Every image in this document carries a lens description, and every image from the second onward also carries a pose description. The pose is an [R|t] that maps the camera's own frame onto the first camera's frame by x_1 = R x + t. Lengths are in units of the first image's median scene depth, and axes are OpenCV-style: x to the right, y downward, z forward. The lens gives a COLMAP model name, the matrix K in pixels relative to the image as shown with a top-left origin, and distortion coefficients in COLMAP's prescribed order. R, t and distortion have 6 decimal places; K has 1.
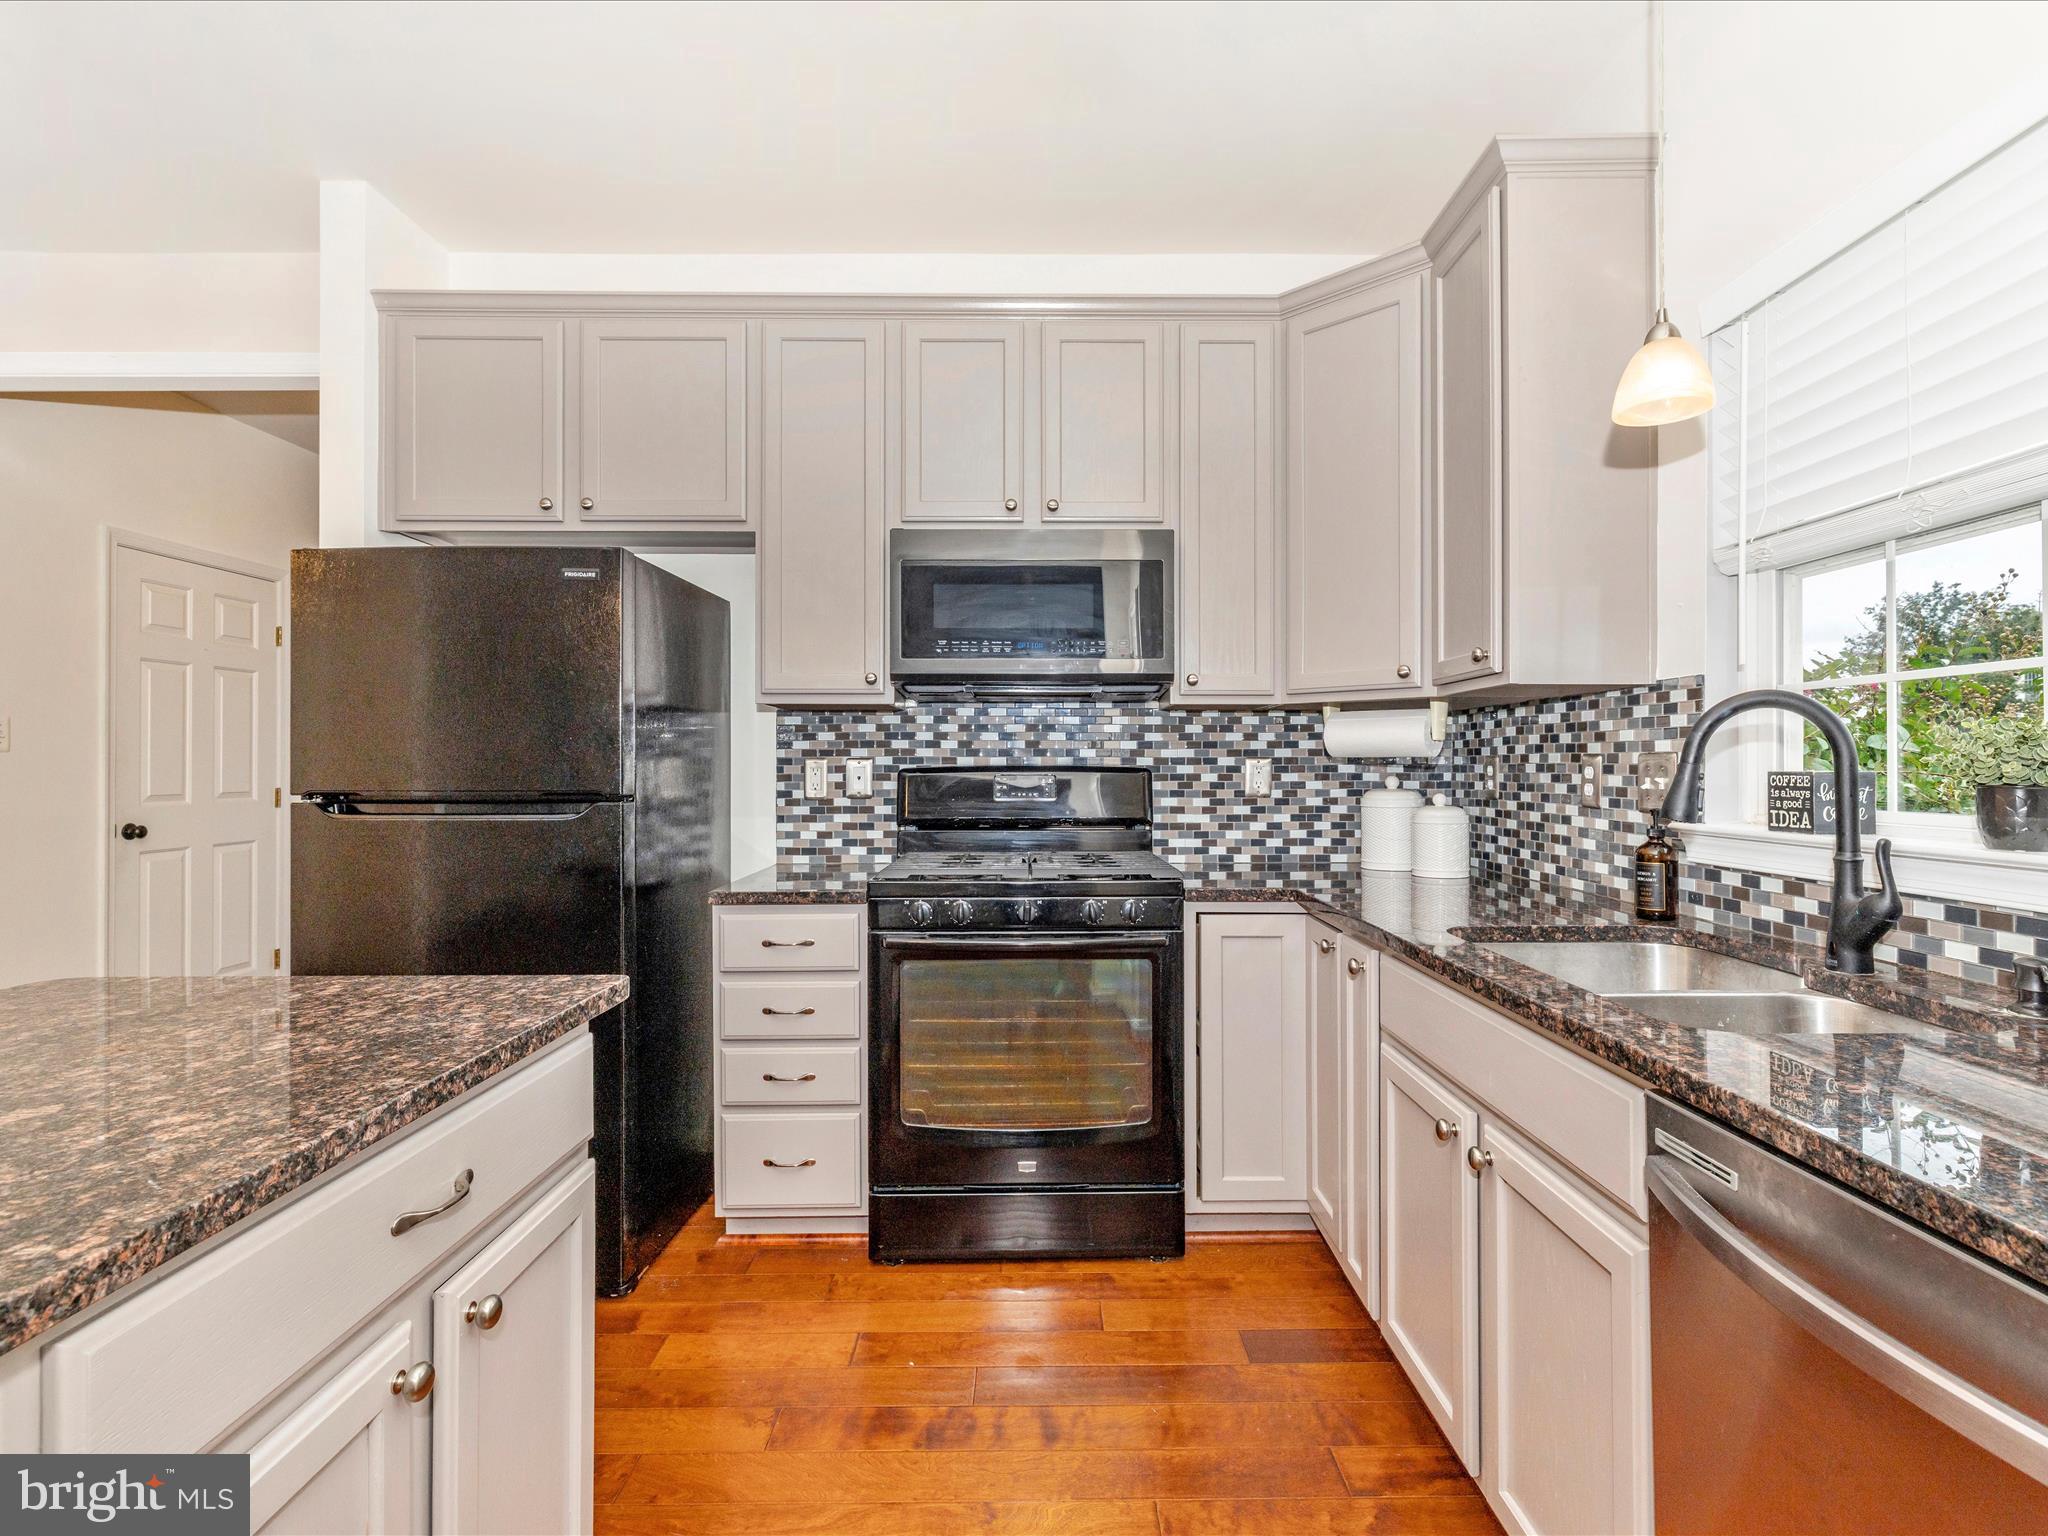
lens RADIAL K [[1008.4, 0, 1031.5], [0, 1008.4, 760.3], [0, 0, 1]] dist [-0.003988, -0.000605]
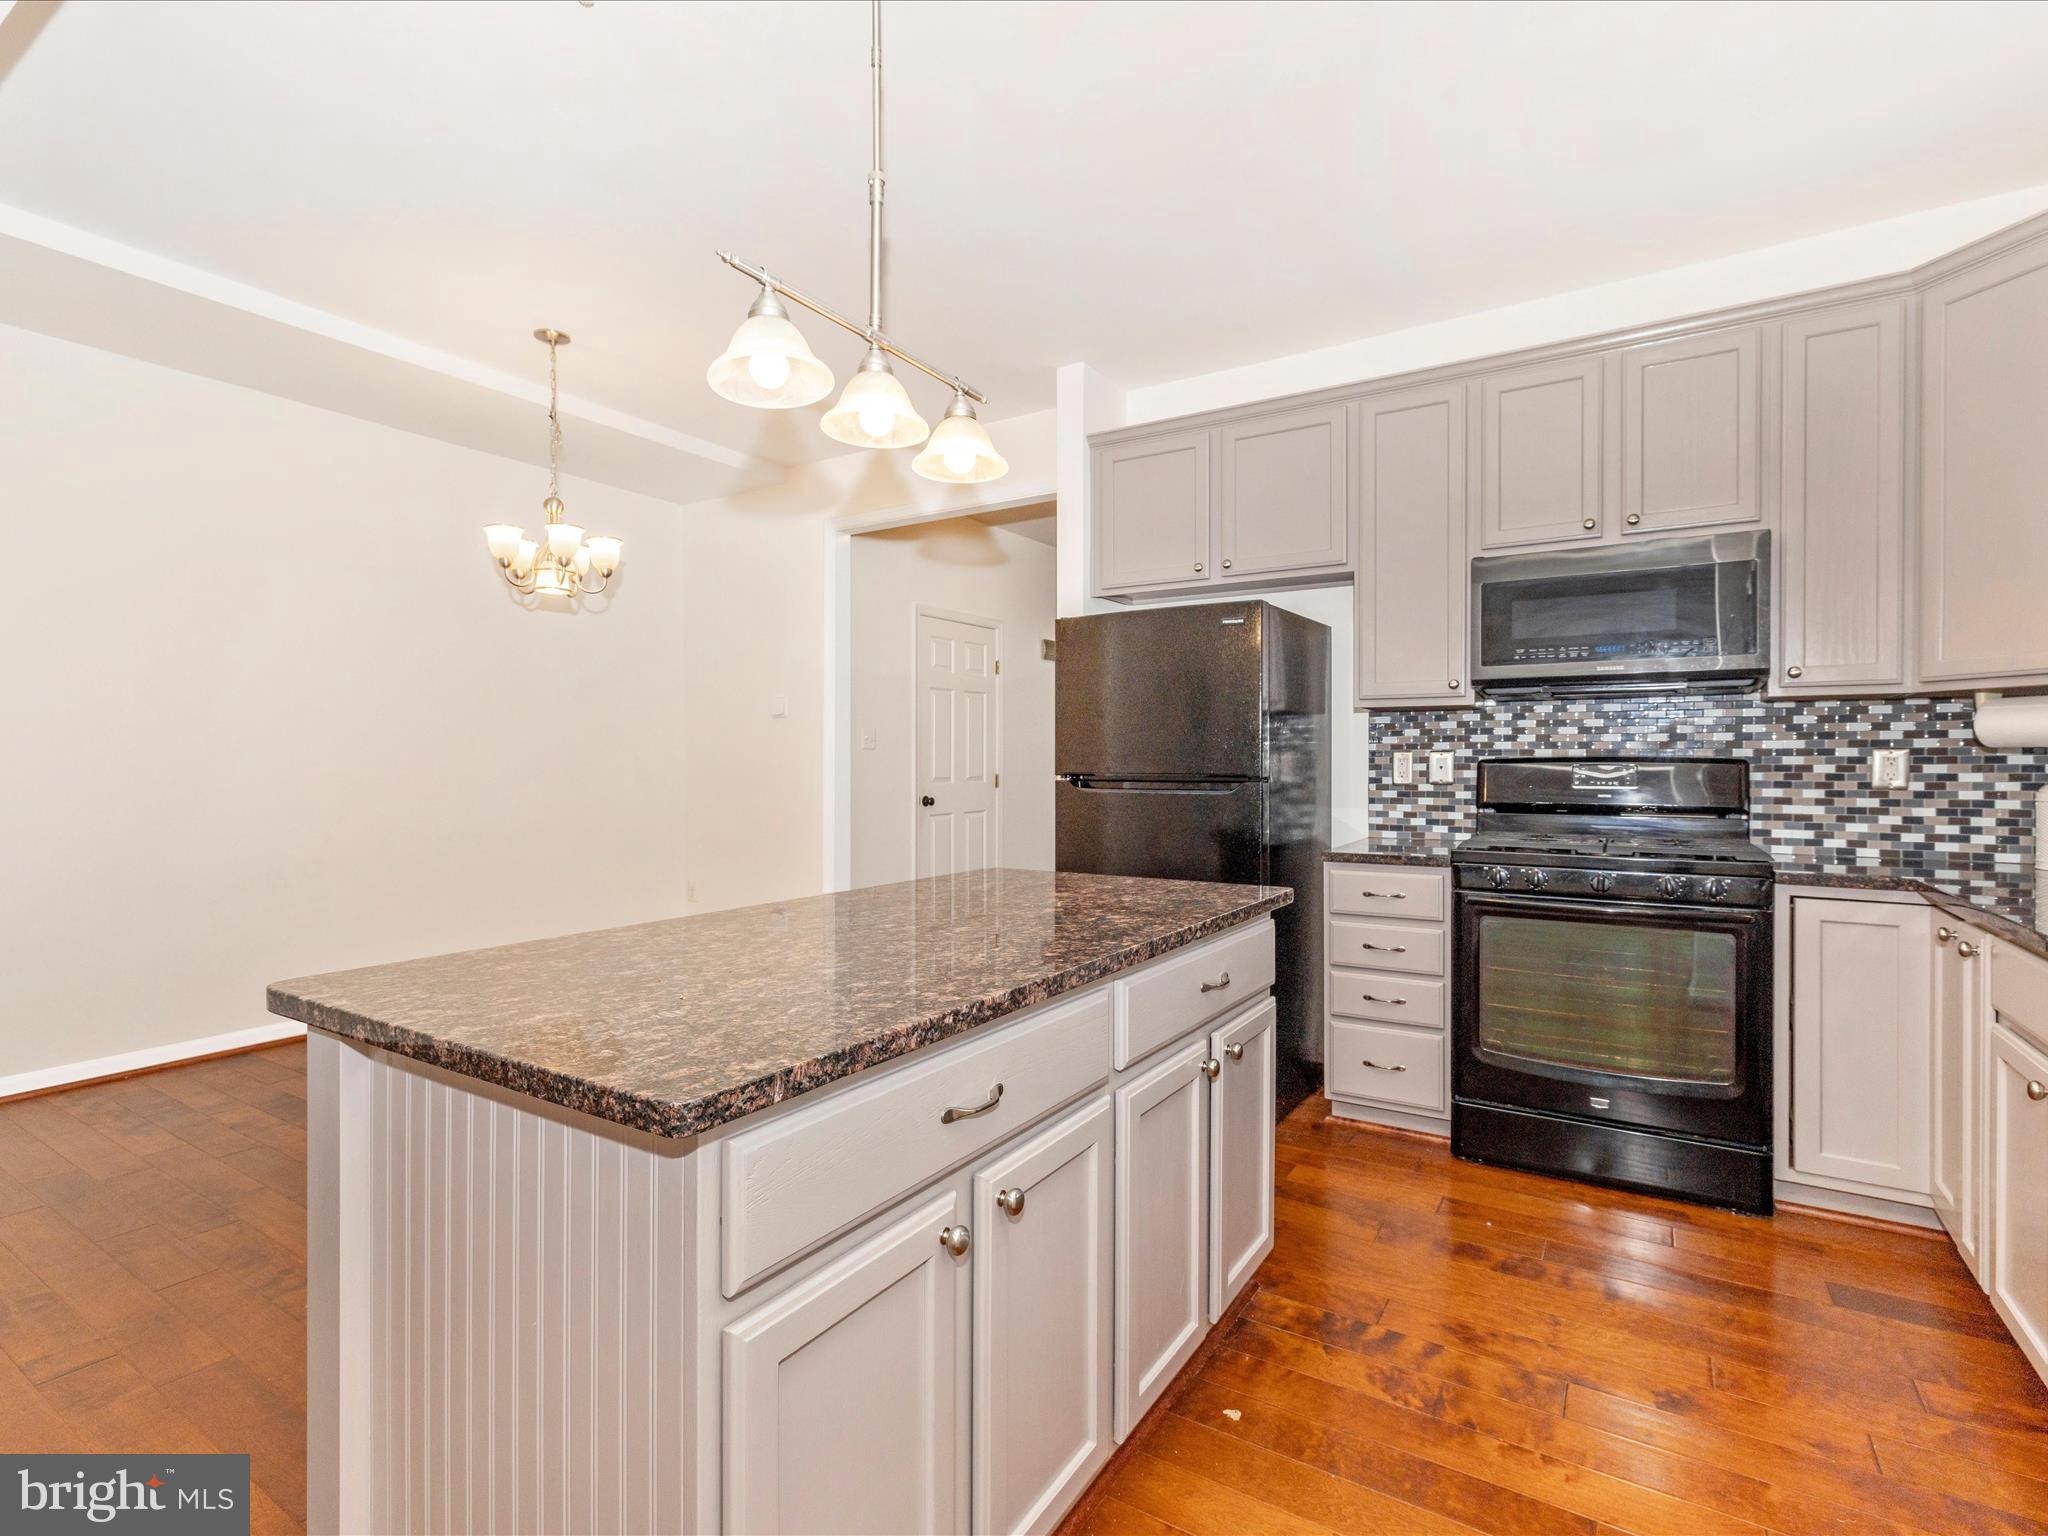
lens RADIAL K [[951.8, 0, 1024.0], [0, 951.8, 768.0], [0, 0, 1]] dist [-0.002336, 0.000219]
pose [[0.840704, 0.005050, -0.541471, 0.022420], [0.002046, 0.999920, 0.012503, 0.003257], [0.541490, -0.011619, 0.840627, -0.208281]]
